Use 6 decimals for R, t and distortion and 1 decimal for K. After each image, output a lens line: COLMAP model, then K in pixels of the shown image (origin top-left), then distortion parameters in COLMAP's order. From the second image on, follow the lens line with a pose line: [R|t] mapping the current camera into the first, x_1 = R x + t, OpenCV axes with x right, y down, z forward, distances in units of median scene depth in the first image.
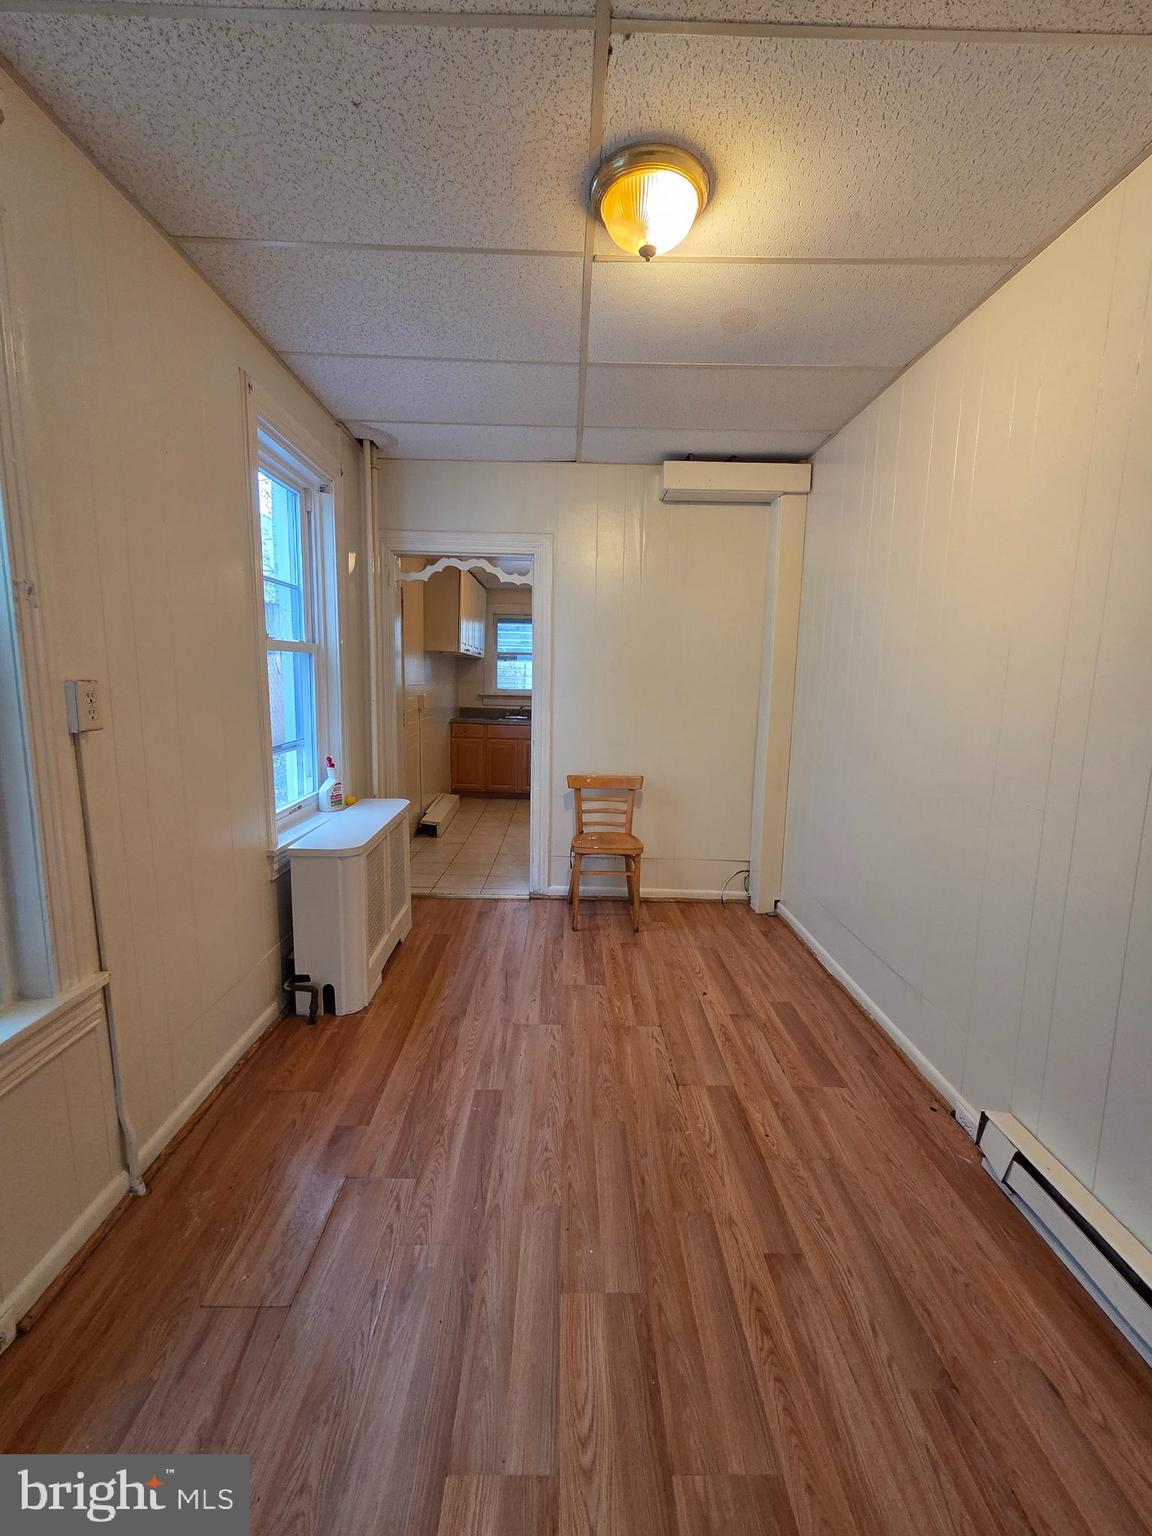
lens RADIAL K [[618.3, 0, 571.9], [0, 618.3, 762.0], [0, 0, 1]] dist [-0.000021, 0.000187]
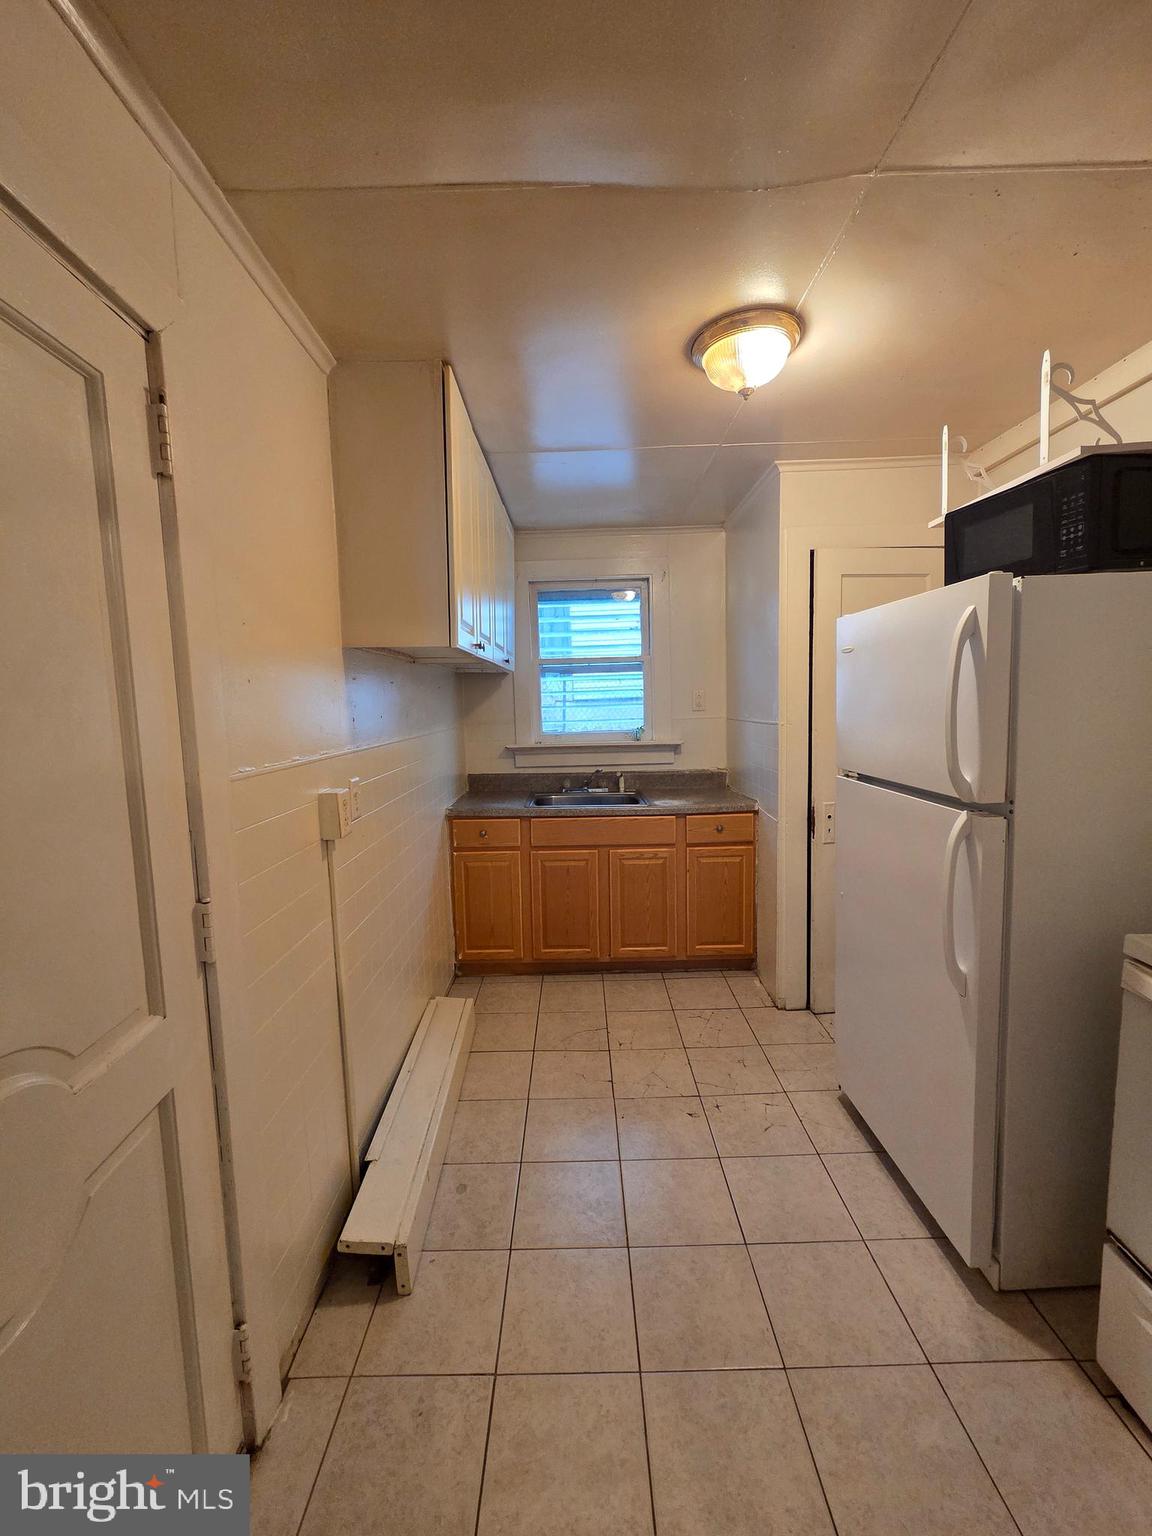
lens RADIAL K [[618.3, 0, 571.9], [0, 618.3, 762.0], [0, 0, 1]] dist [-0.000021, 0.000187]
pose [[0.998287, -0.052569, -0.025698, -0.090674], [0.051488, 0.997830, -0.041047, -0.078805], [0.027800, 0.039653, 0.998827, 0.536785]]
